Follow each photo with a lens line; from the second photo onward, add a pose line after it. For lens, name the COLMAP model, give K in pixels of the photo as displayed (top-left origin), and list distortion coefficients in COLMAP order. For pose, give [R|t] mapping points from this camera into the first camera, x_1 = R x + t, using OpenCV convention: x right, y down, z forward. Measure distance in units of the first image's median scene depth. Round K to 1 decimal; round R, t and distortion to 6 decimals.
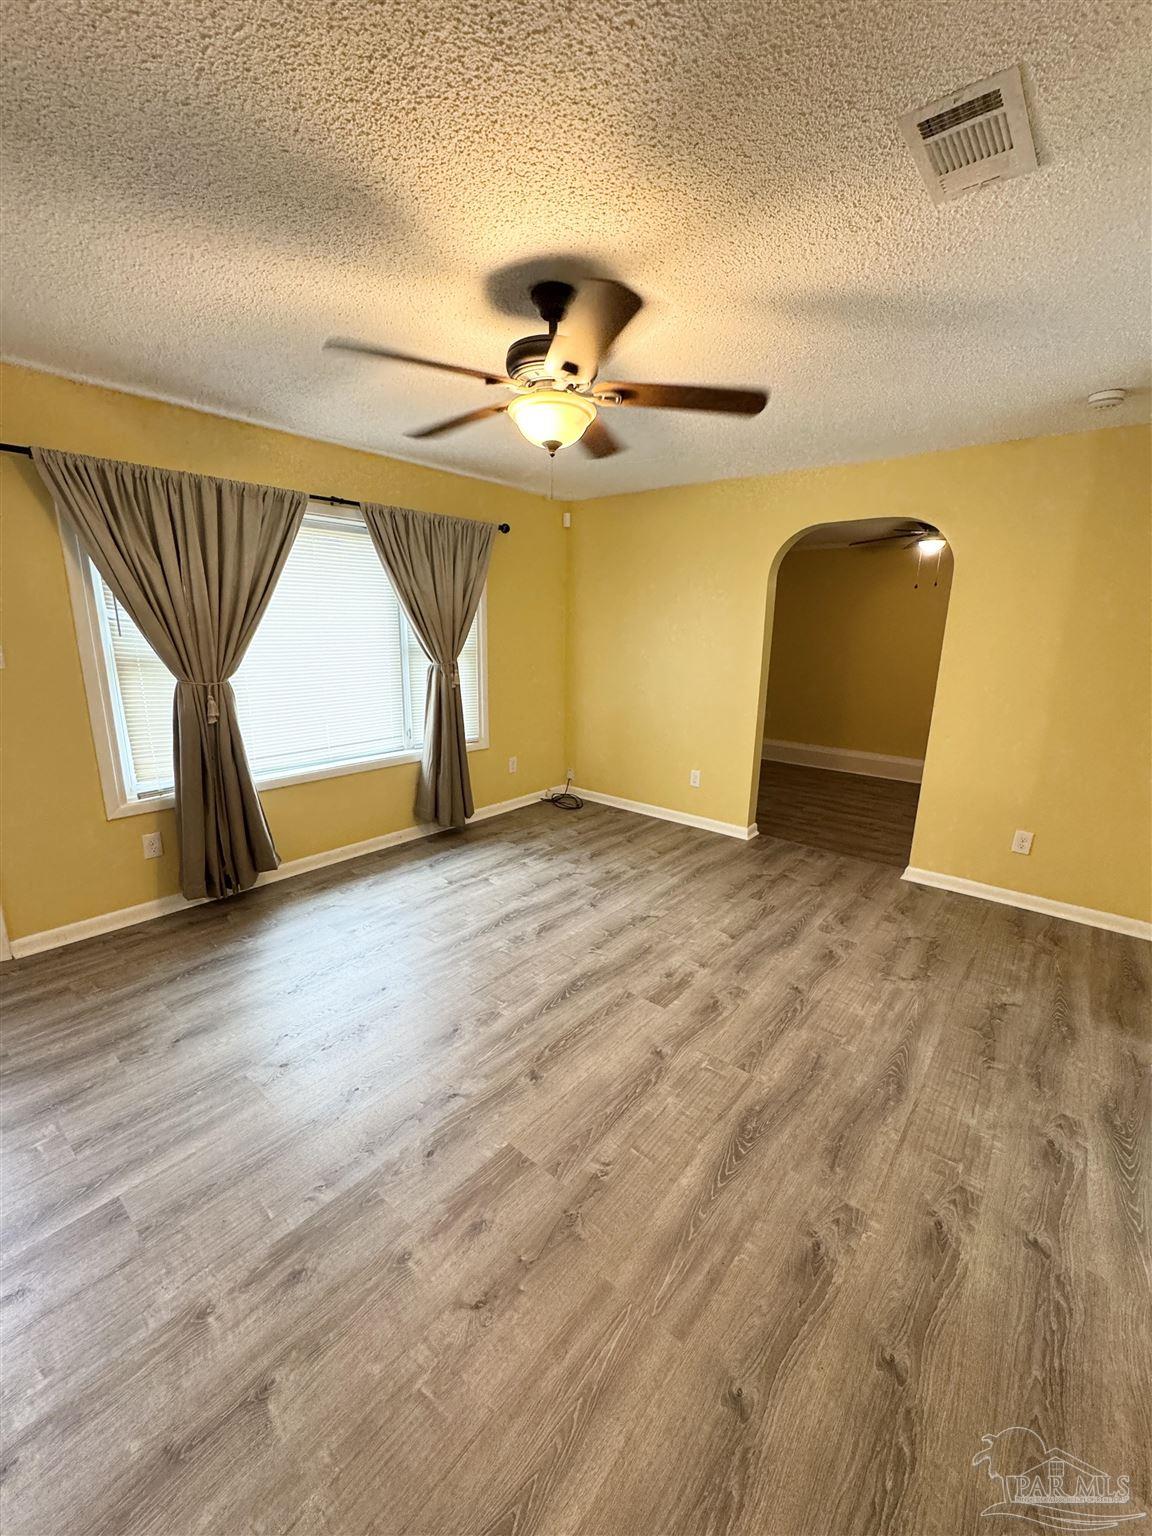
lens RADIAL K [[616.3, 0, 572.9], [0, 616.3, 767.8], [0, 0, 1]] dist [-0.005442, 0.000989]
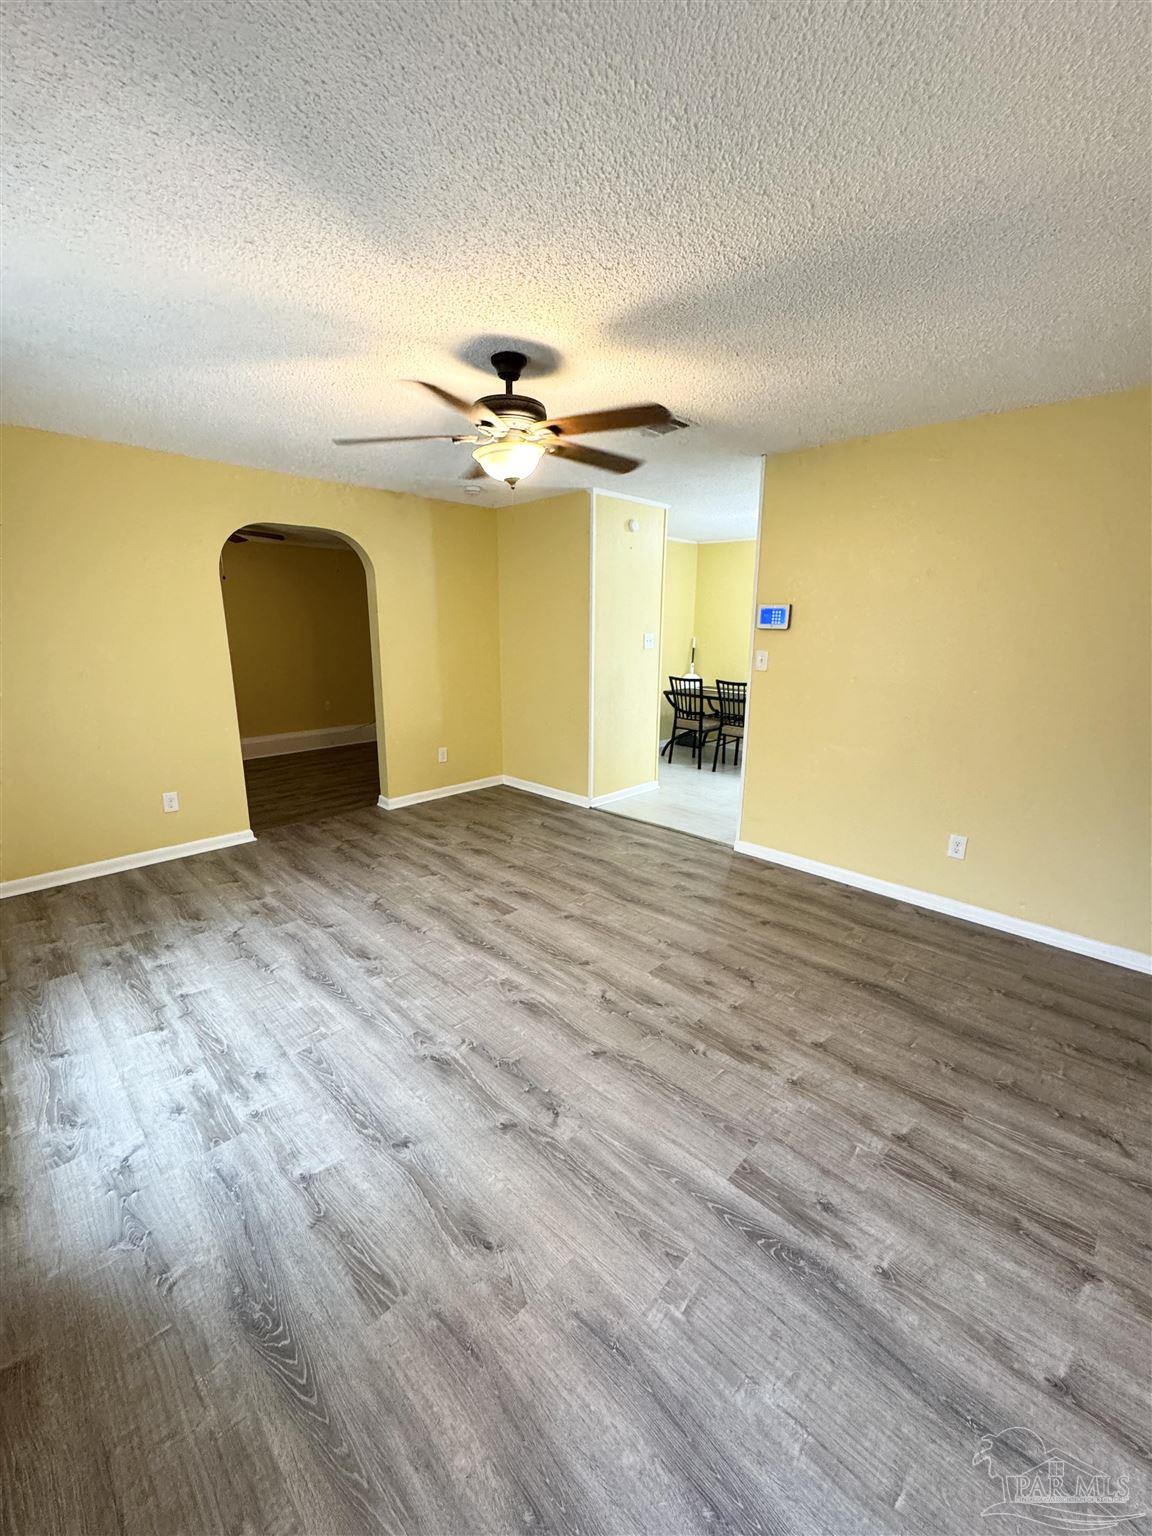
lens RADIAL K [[616.3, 0, 585.9], [0, 616.3, 760.5], [0, 0, 1]] dist [-0.005442, 0.000989]
pose [[0.066641, -0.239462, 0.968616, -0.846170], [0.223378, 0.949714, 0.219421, -0.141366], [-0.972451, 0.201745, 0.116781, 0.509609]]
